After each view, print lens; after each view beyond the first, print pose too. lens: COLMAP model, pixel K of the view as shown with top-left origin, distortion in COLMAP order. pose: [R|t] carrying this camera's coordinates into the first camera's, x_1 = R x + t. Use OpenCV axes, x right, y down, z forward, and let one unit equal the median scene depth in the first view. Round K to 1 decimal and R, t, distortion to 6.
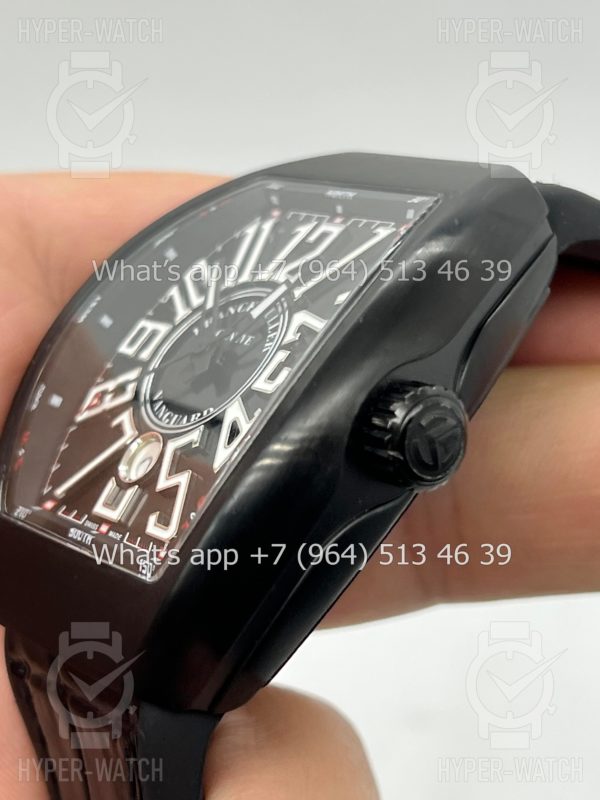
lens RADIAL K [[1911.0, 0, 297.8], [0, 1911.0, 381.8], [0, 0, 1]] dist [0.221547, -0.337140]
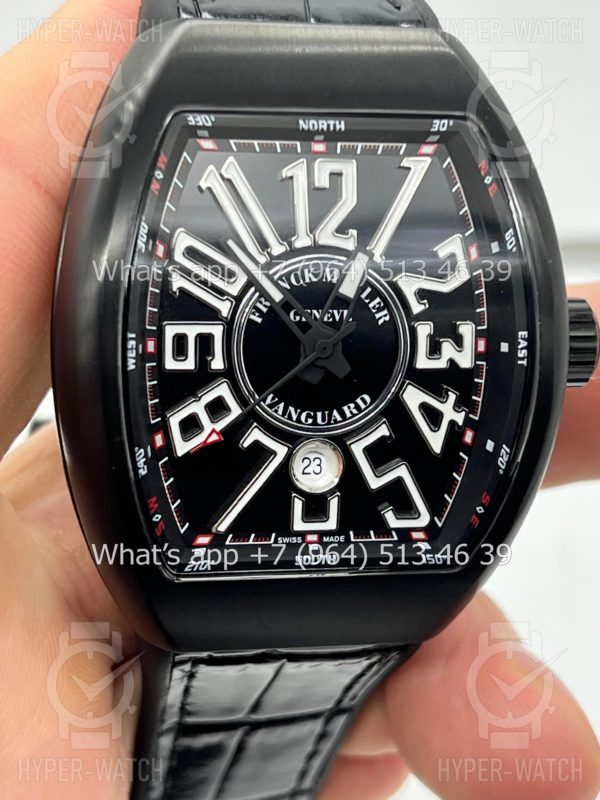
lens RADIAL K [[1911.0, 0, 297.8], [0, 1911.0, 381.8], [0, 0, 1]] dist [0.221547, -0.337140]
pose [[0.424833, -0.631744, 0.648395, -0.714343], [-0.016827, 0.710609, 0.703386, -0.707378], [-0.905115, -0.309732, 0.291260, 0.703140]]
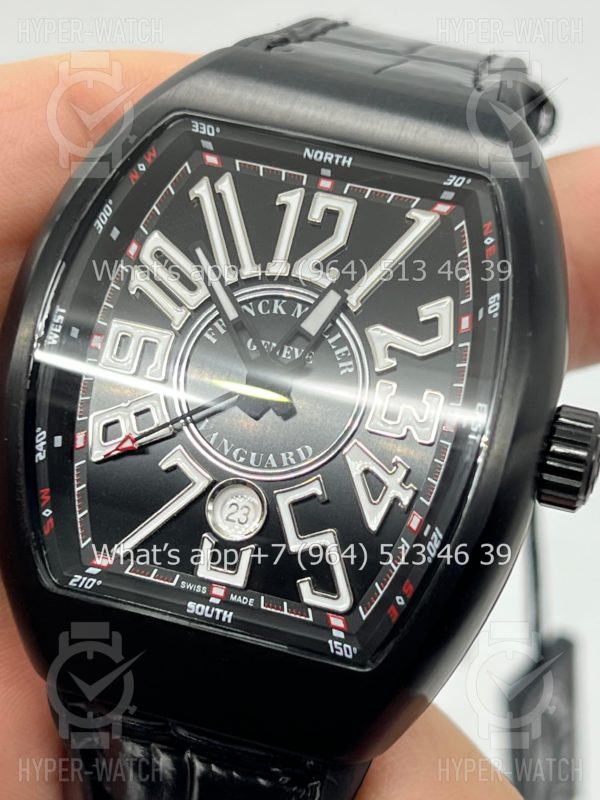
lens RADIAL K [[1911.0, 0, 297.8], [0, 1911.0, 381.8], [0, 0, 1]] dist [0.221547, -0.337140]
pose [[0.771909, -0.316950, 0.551090, -0.544385], [0.031256, 0.884729, 0.465057, -0.442252], [-0.634965, -0.341756, 0.692836, 0.341197]]
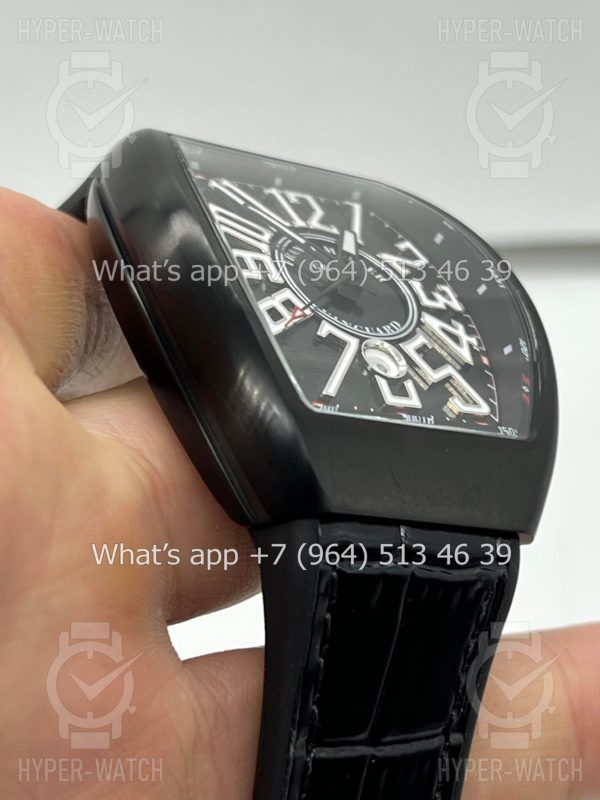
lens RADIAL K [[1911.0, 0, 297.8], [0, 1911.0, 381.8], [0, 0, 1]] dist [0.221547, -0.337140]
pose [[0.007479, 0.095823, 0.995370, -1.184103], [0.108418, 0.989453, -0.096068, 0.153262], [-0.994077, 0.108635, -0.002989, 1.030316]]
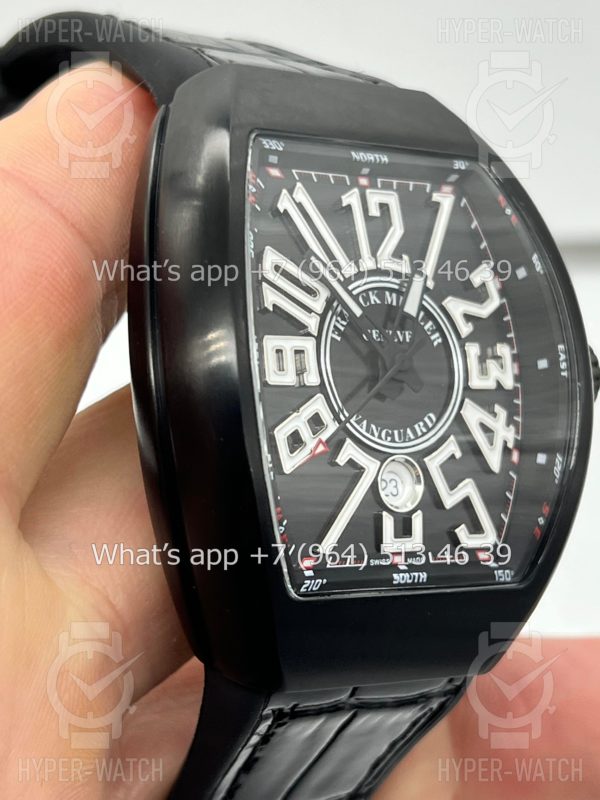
lens RADIAL K [[1911.0, 0, 297.8], [0, 1911.0, 381.8], [0, 0, 1]] dist [0.221547, -0.337140]
pose [[0.076961, -0.457027, 0.886117, -0.964325], [-0.172262, 0.869292, 0.463311, -0.472213], [-0.982040, -0.188302, -0.011827, 1.051889]]
